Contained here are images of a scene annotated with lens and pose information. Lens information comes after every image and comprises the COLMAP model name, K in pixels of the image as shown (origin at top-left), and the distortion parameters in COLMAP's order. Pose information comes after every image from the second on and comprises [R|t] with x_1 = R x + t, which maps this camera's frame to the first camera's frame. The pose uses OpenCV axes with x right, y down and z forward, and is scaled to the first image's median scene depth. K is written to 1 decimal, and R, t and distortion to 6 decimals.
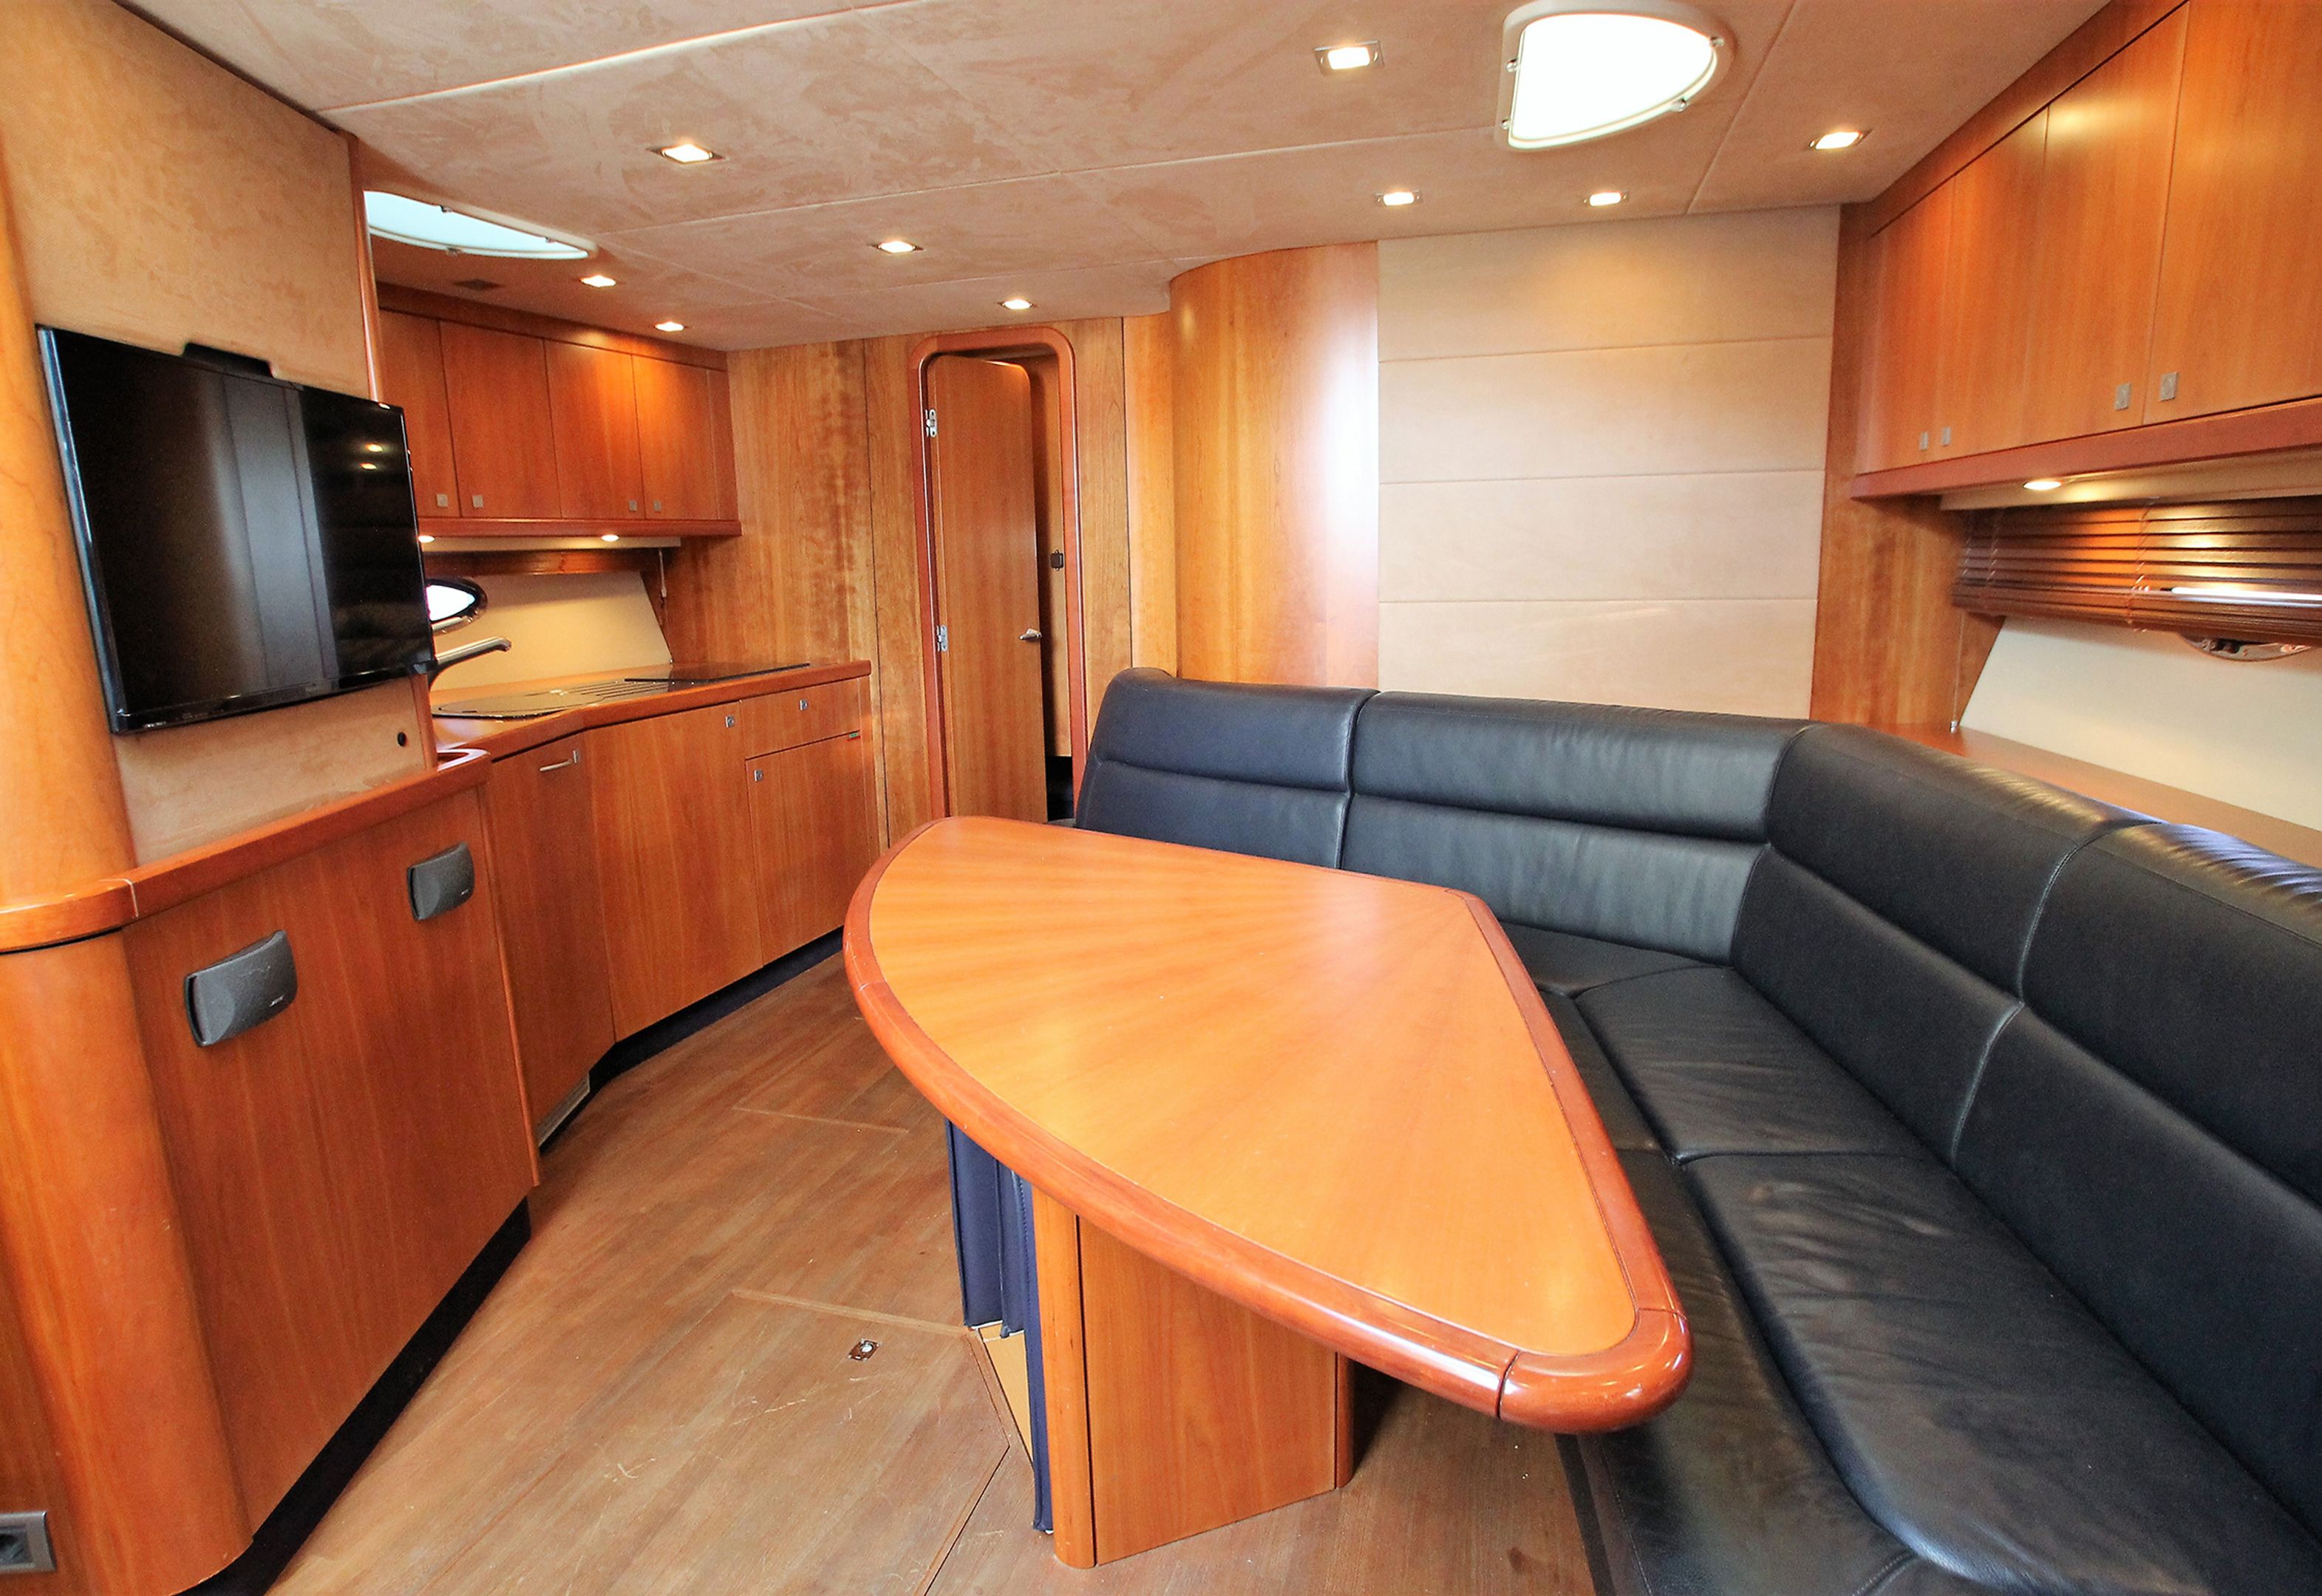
lens RADIAL K [[1246.1, 0, 1152.9], [0, 1246.1, 797.5], [0, 0, 1]] dist [-0.065685, 0.029954]
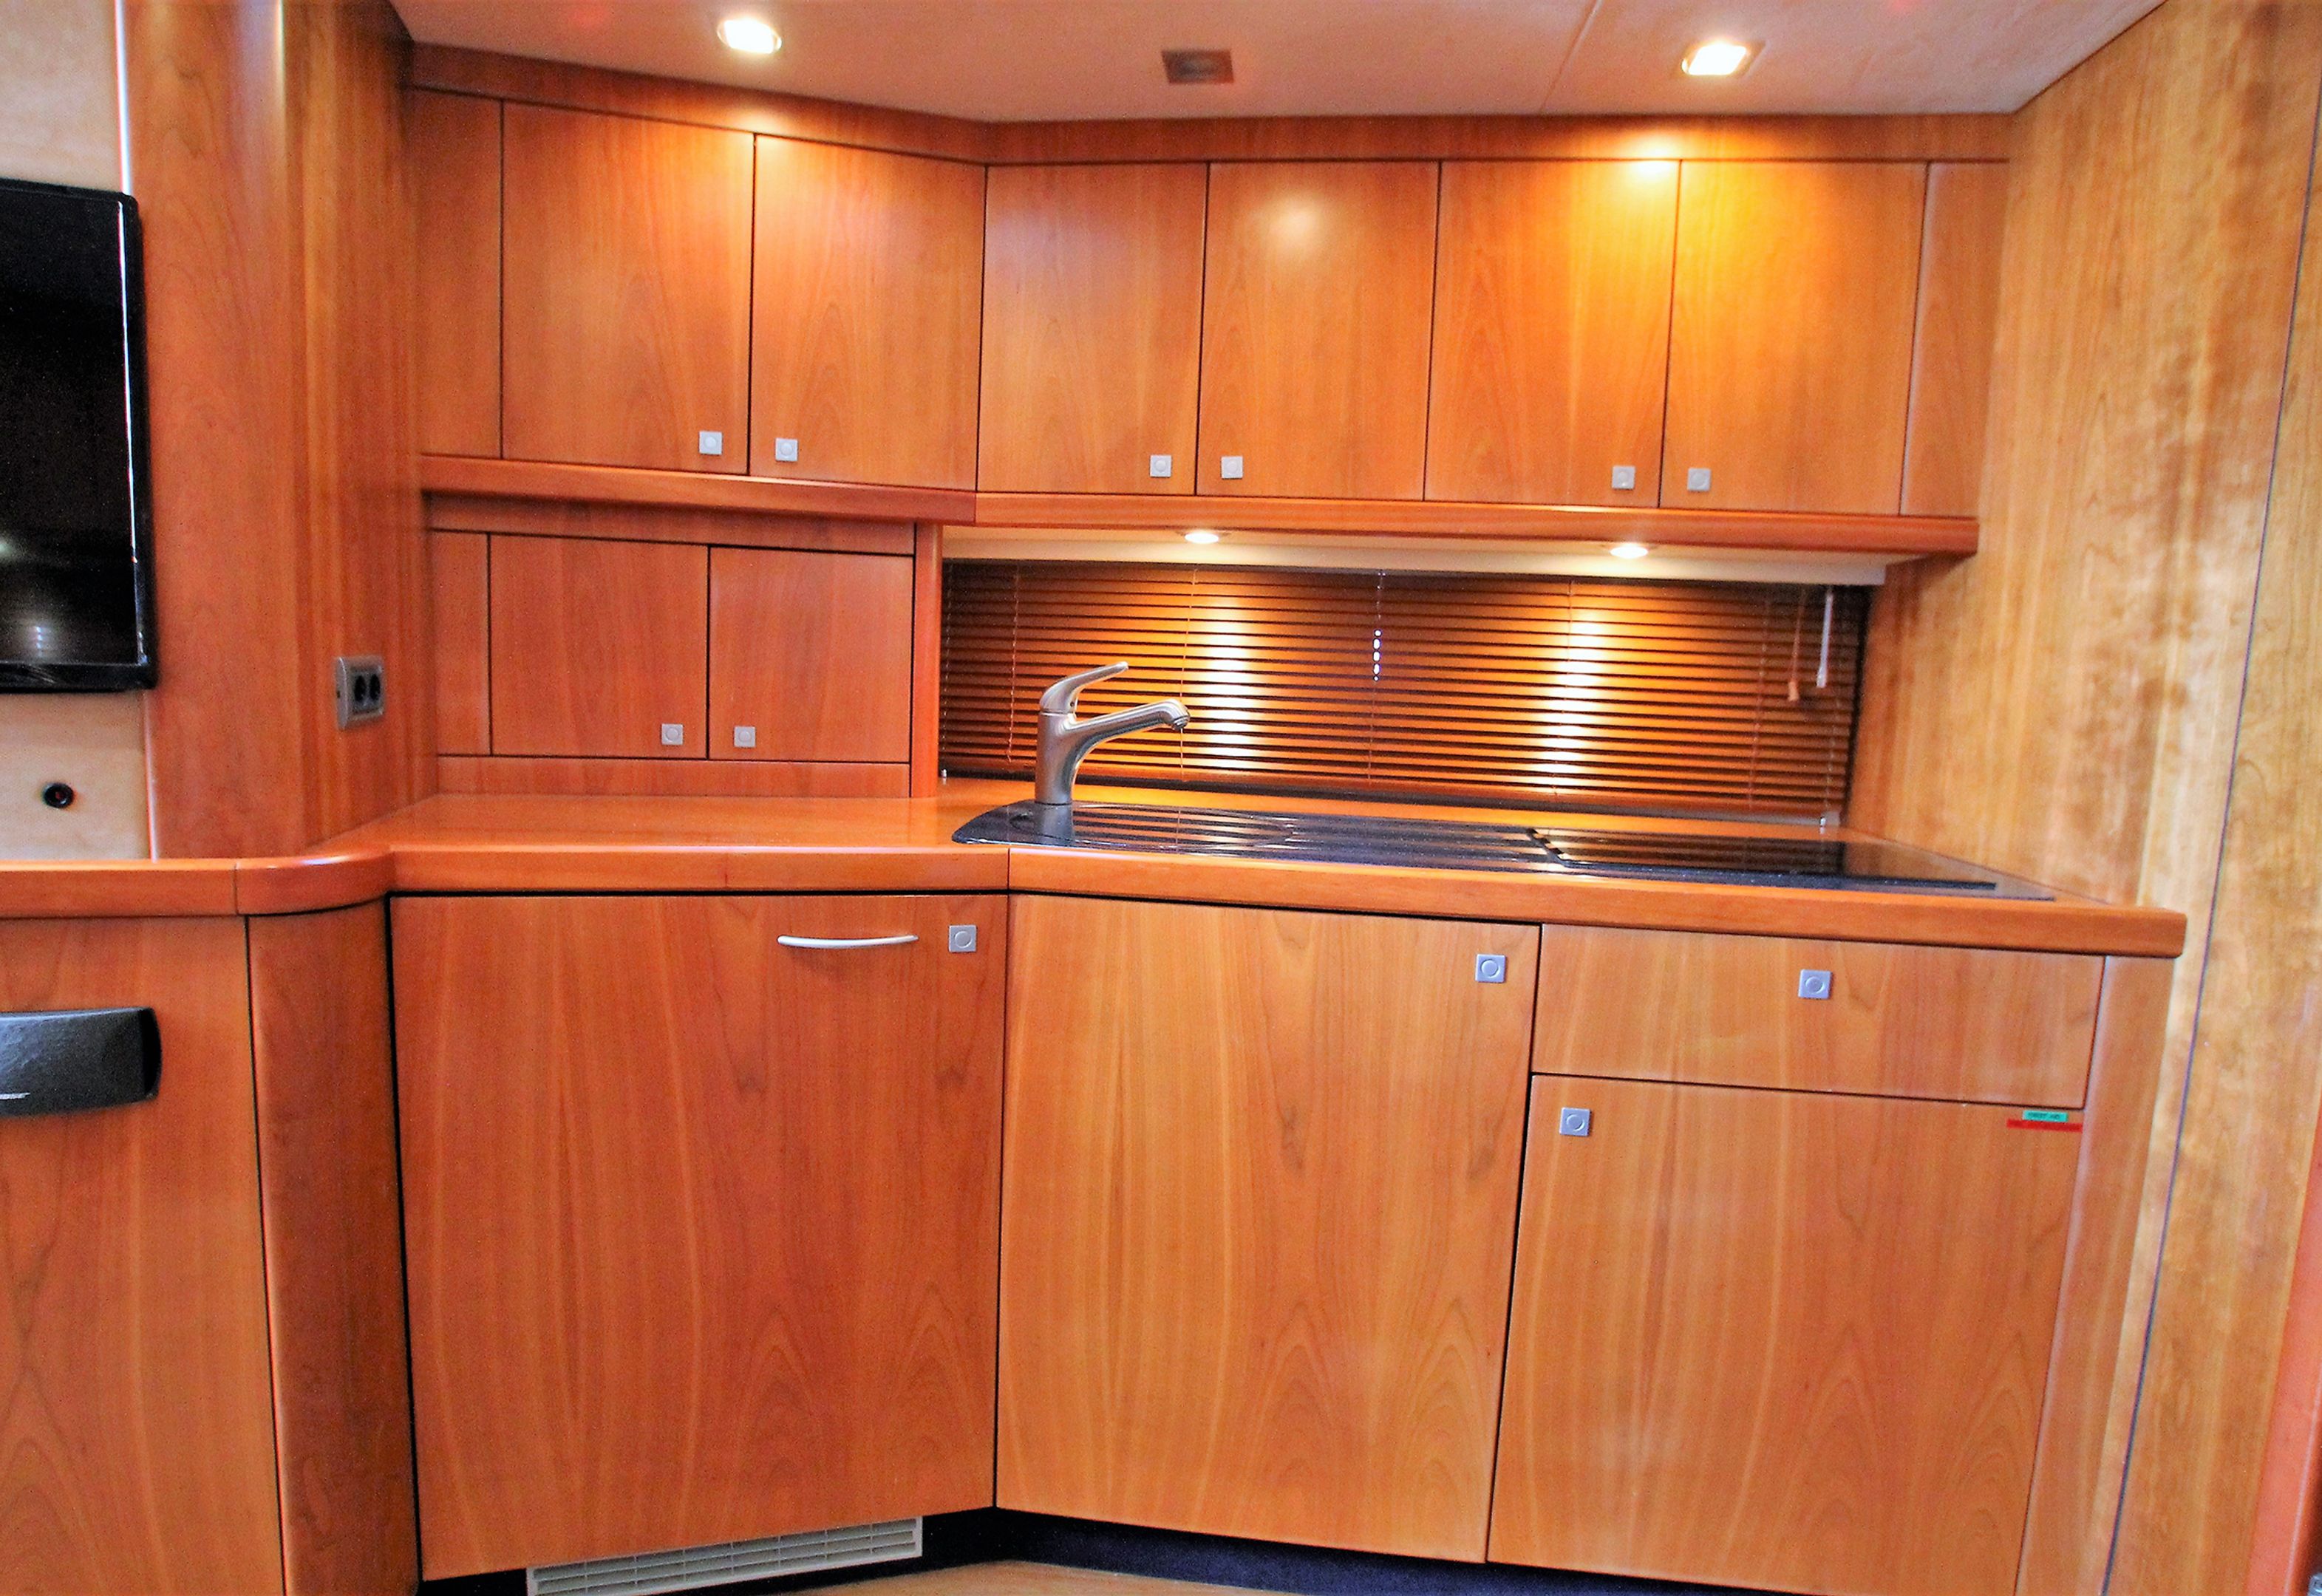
lens RADIAL K [[1246.1, 0, 1152.9], [0, 1246.1, 797.5], [0, 0, 1]] dist [-0.065685, 0.029954]
pose [[0.206926, 0.138033, -0.968570, 0.016345], [-0.232539, 0.968566, 0.088352, -0.108368], [0.950319, 0.206948, 0.232520, 0.683137]]
